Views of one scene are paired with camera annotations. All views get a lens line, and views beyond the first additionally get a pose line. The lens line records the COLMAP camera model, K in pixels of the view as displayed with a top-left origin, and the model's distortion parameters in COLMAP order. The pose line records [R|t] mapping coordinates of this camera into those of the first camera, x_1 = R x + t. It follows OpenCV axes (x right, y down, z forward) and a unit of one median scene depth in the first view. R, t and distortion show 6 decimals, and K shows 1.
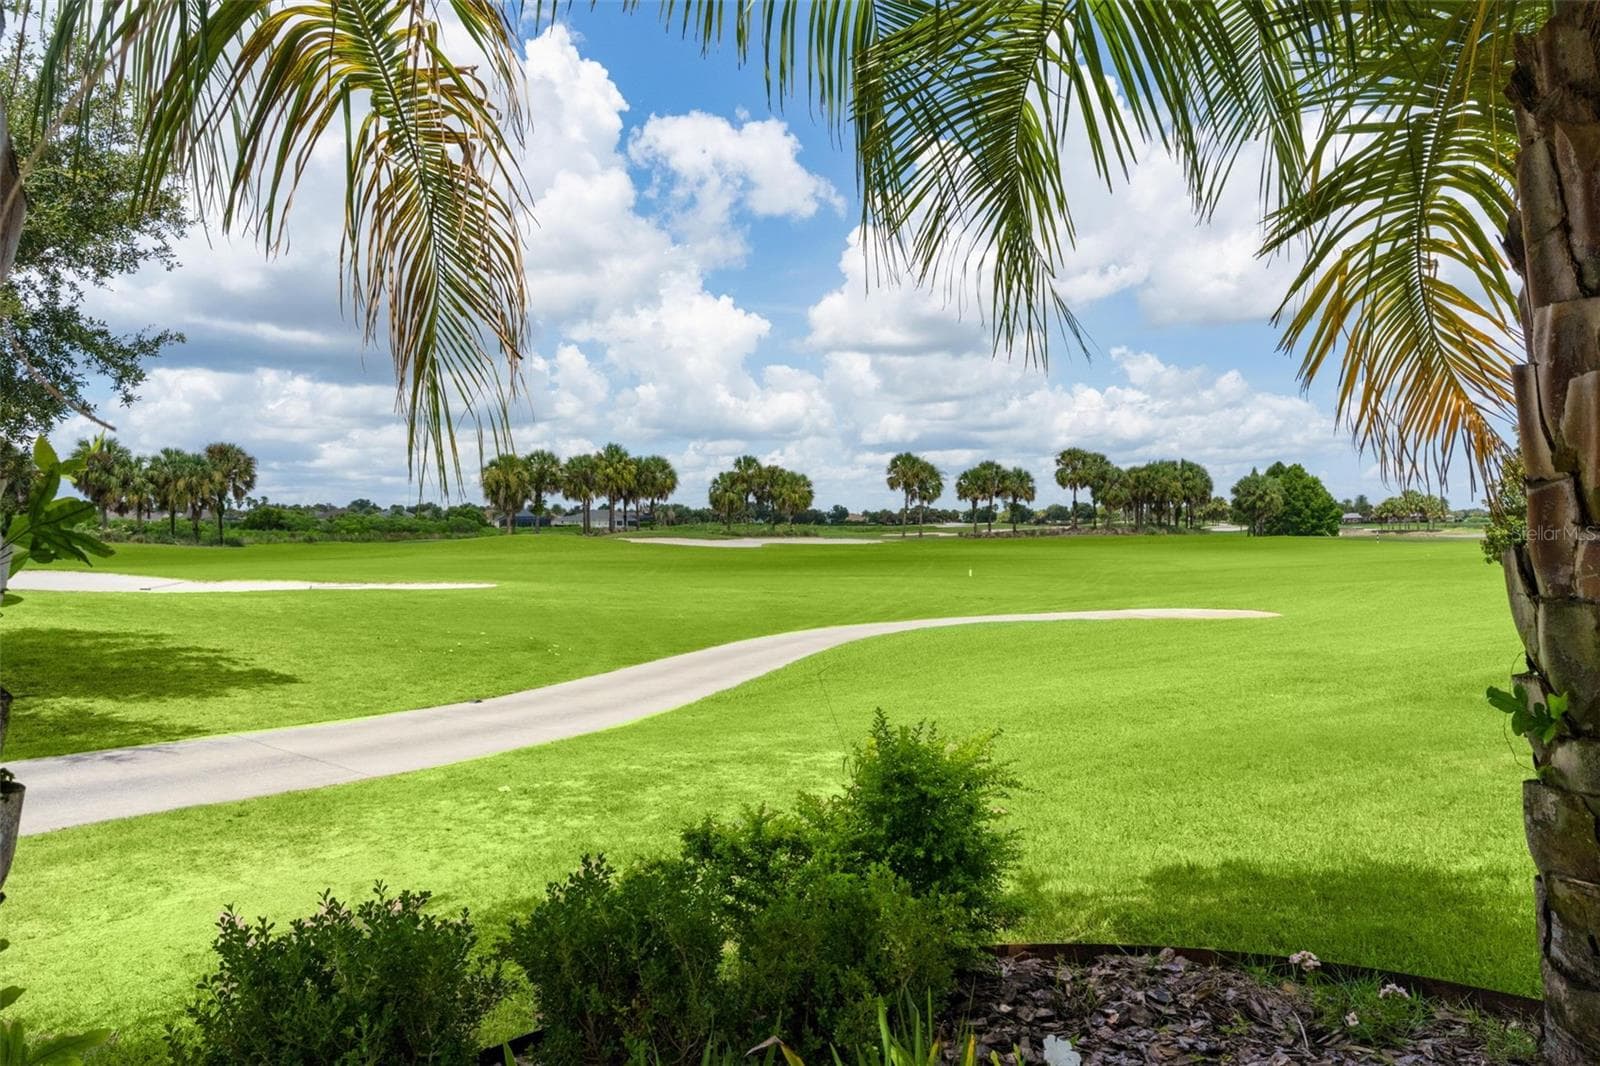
lens RADIAL K [[1059.9, 0, 806.5], [0, 1059.9, 523.4], [0, 0, 1]] dist [-0.014254, 0.002653]
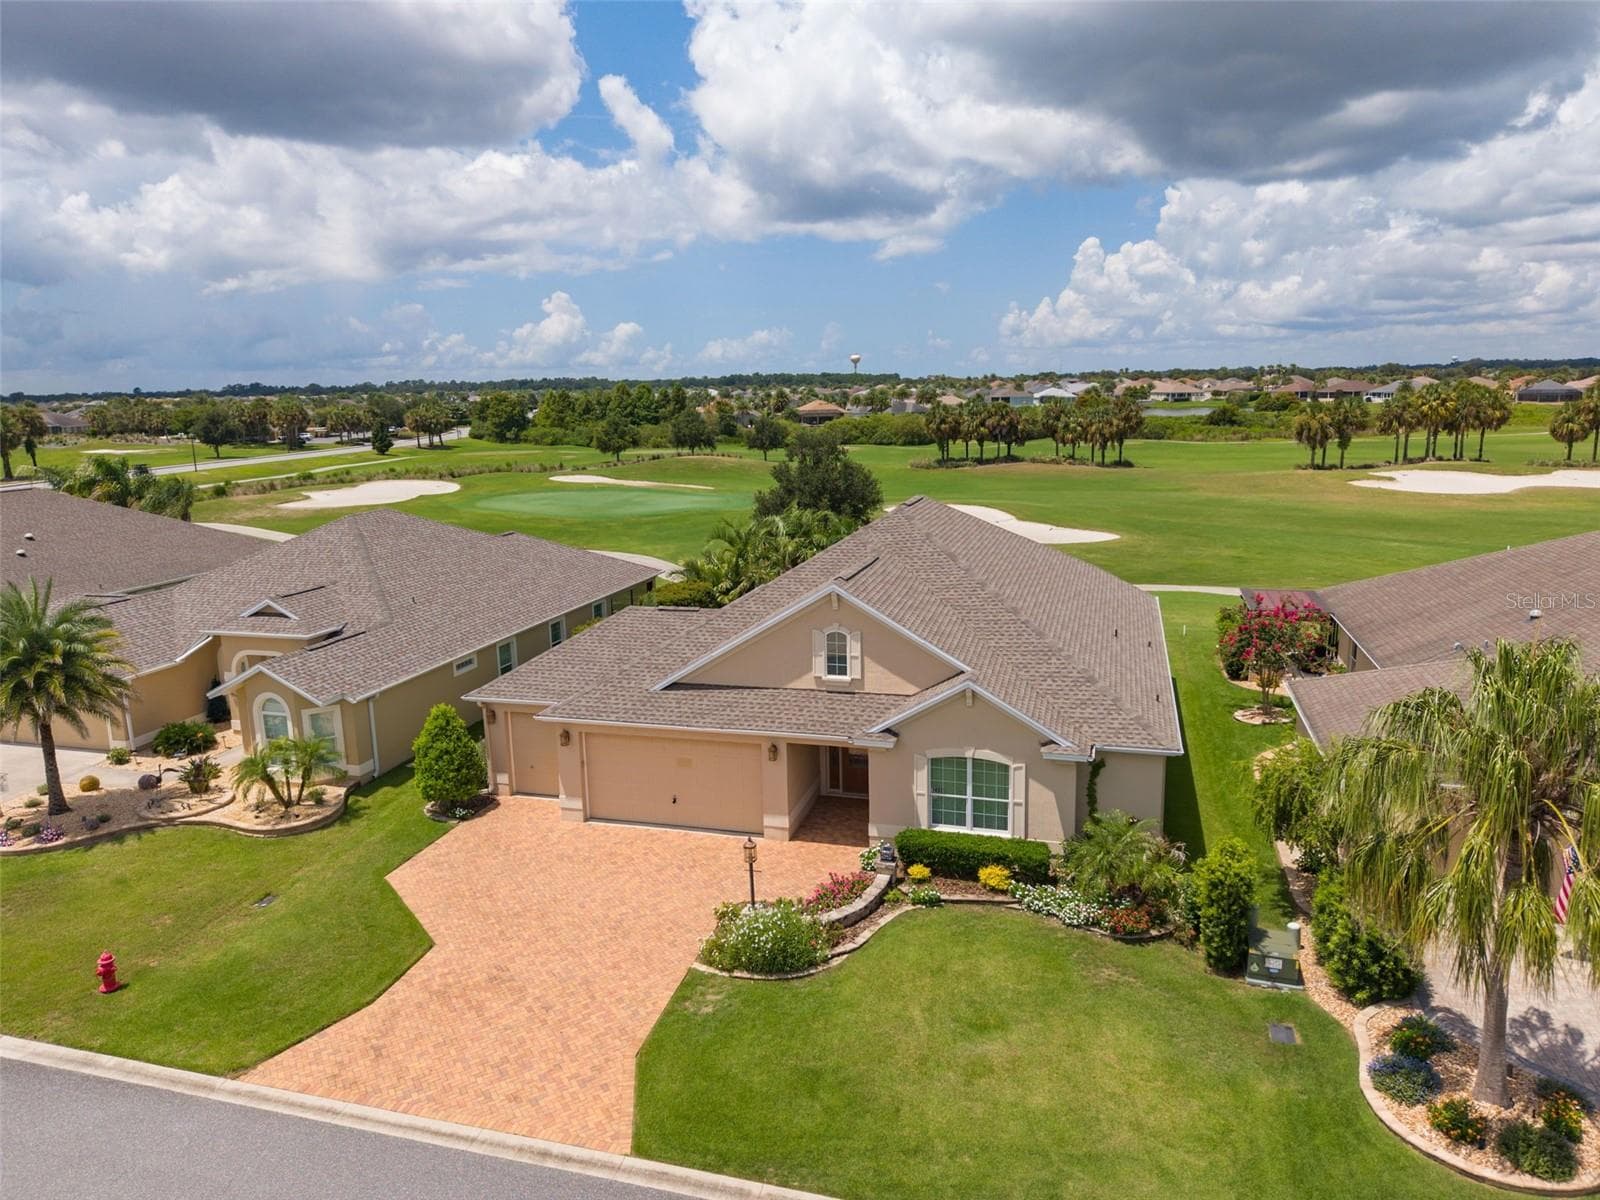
lens RADIAL K [[1086.6, 0, 798.7], [0, 1086.6, 591.4], [0, 0, 1]] dist [0.027385, -0.030130]
pose [[0.593970, 0.146209, -0.791090, 1.267572], [0.017795, 0.980718, 0.194617, -0.321655], [0.804290, -0.129674, 0.579915, -0.927032]]
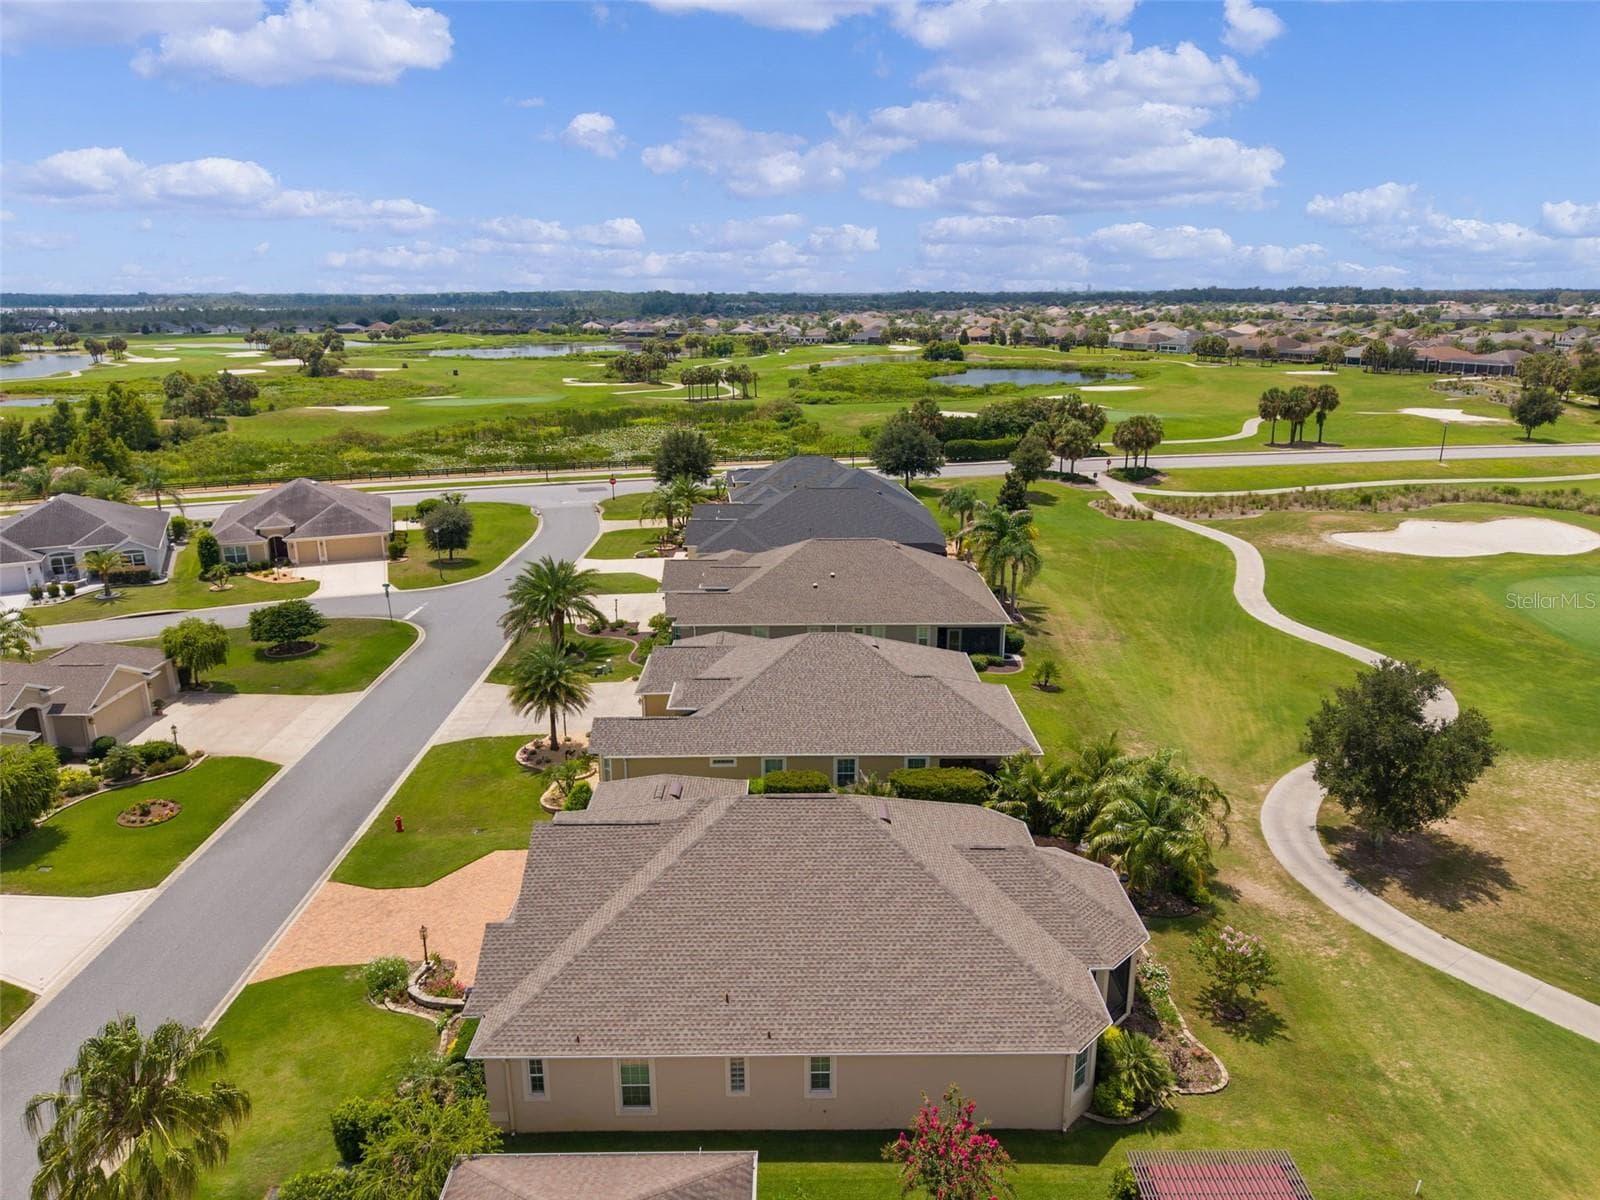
lens RADIAL K [[1086.6, 0, 809.3], [0, 1086.6, 589.9], [0, 0, 1]] dist [0.027385, -0.030130]
pose [[-0.595905, 0.221349, -0.771947, 1.337193], [0.009557, 0.963149, 0.268798, -0.736001], [0.802998, 0.152800, -0.576060, 0.458145]]
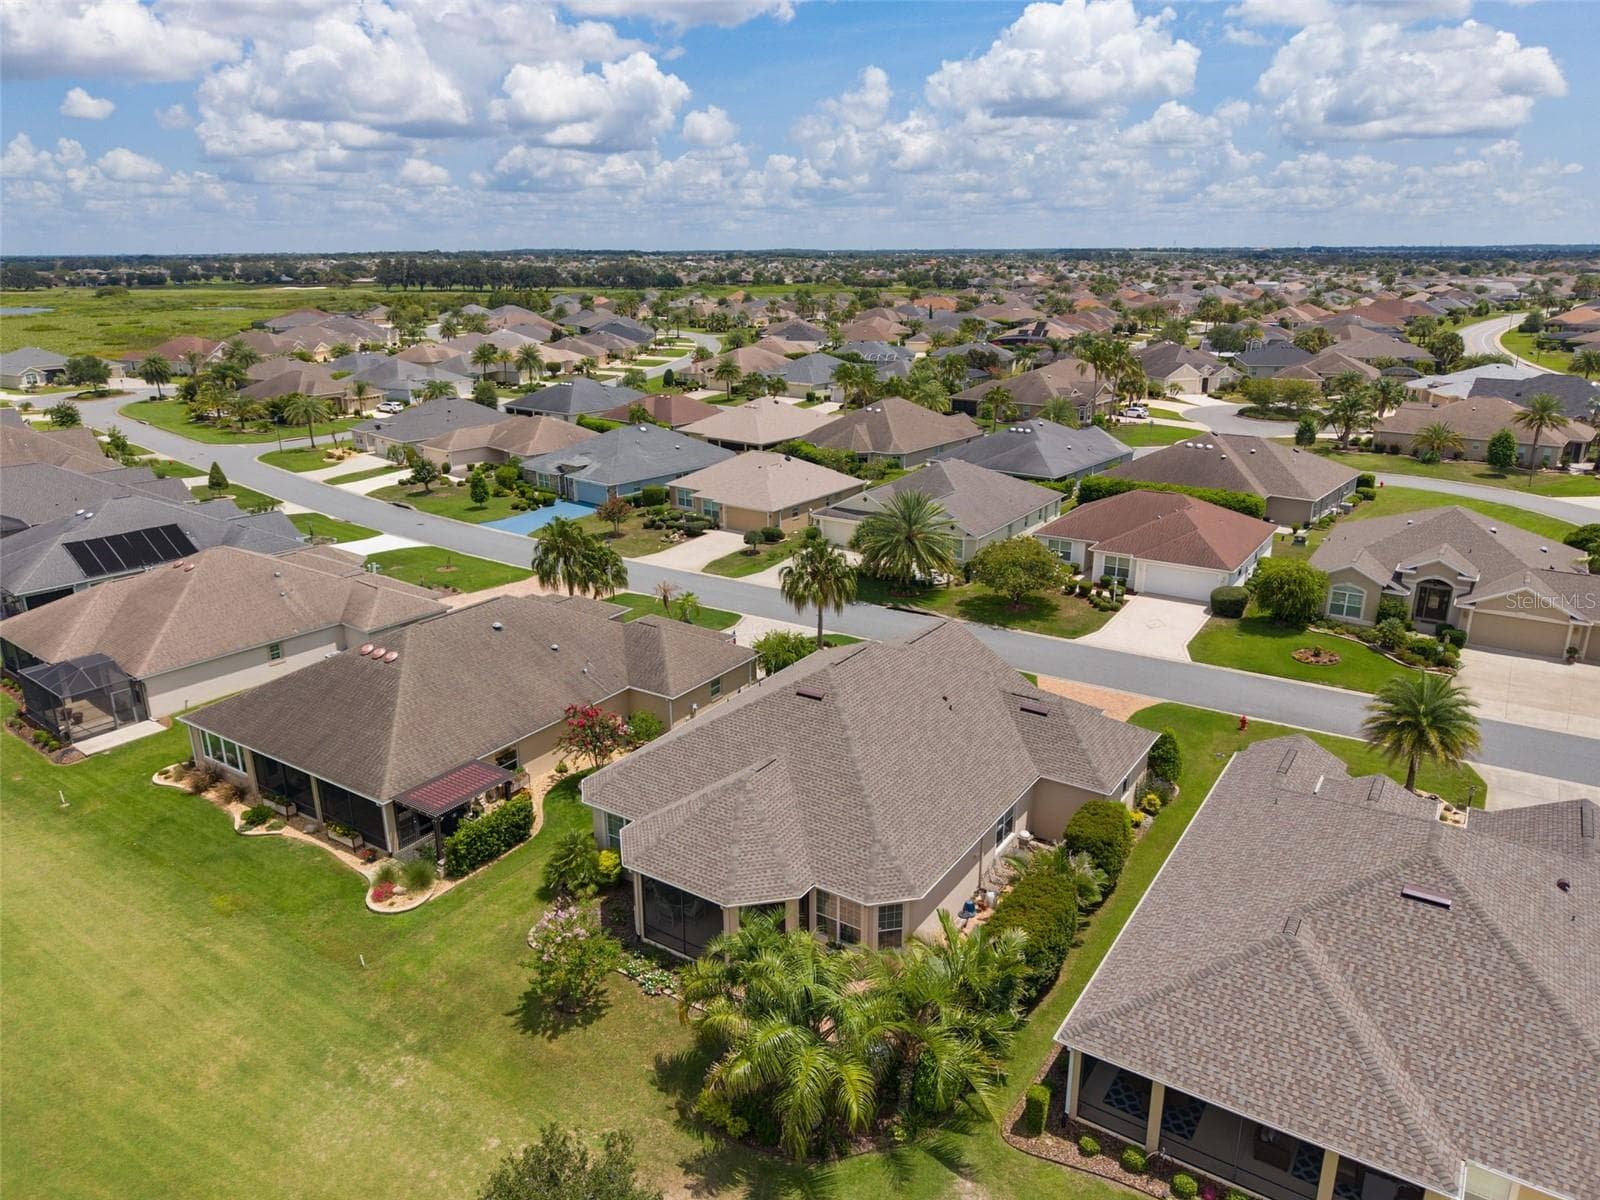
lens RADIAL K [[1086.6, 0, 795.4], [0, 1086.6, 596.1], [0, 0, 1]] dist [0.027385, -0.030130]
pose [[-0.321738, -0.271046, 0.907204, -0.769609], [0.006725, 0.957471, 0.288450, -0.678972], [-0.946805, 0.098906, -0.306232, 0.290356]]
